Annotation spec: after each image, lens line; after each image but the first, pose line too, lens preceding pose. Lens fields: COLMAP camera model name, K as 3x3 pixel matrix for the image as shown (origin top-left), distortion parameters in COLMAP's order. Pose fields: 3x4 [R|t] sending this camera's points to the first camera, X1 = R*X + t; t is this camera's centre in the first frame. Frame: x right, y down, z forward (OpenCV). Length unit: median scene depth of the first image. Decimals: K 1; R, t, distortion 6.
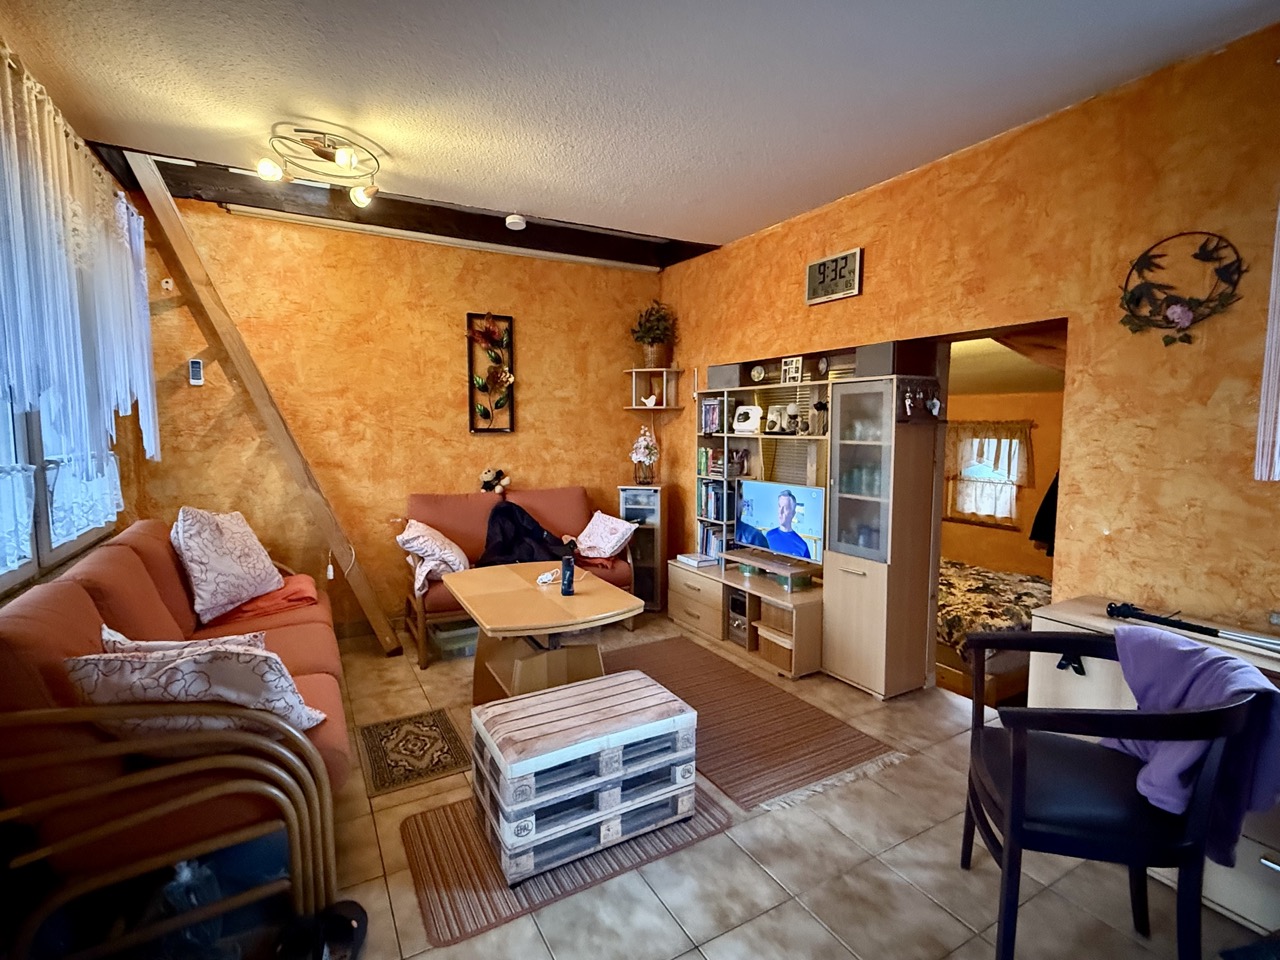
lens RADIAL K [[613.0, 0, 639.3], [0, 613.0, 480.7], [0, 0, 1]] dist [0.002328, 0.000094]
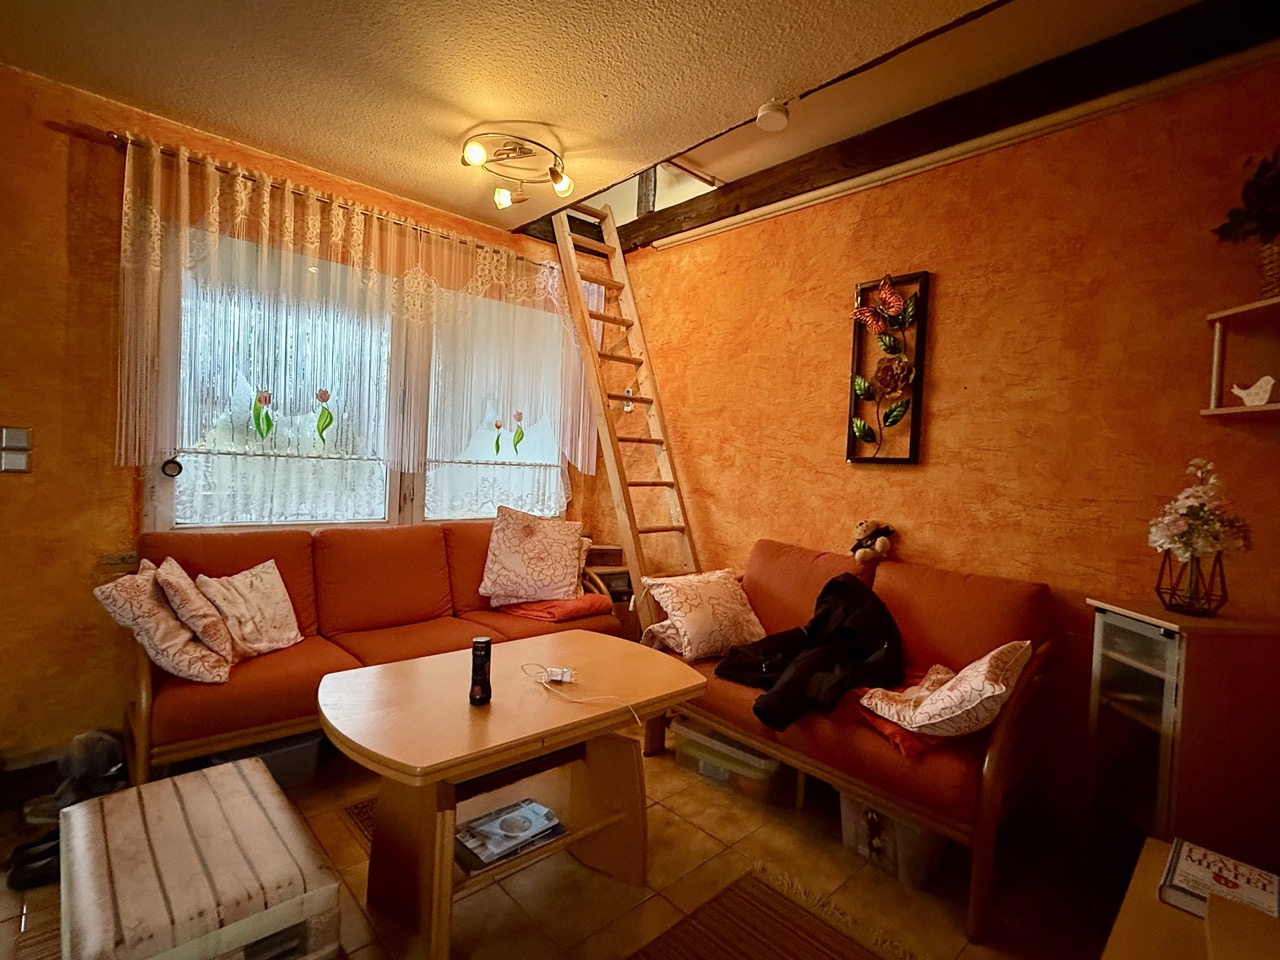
lens RADIAL K [[613.0, 0, 638.3], [0, 613.0, 479.3], [0, 0, 1]] dist [0.002328, 0.000094]
pose [[0.239772, 0.041322, -0.969950, 0.324352], [-0.134598, 0.990860, 0.008940, -0.037409], [0.961454, 0.128409, 0.243142, 0.643379]]
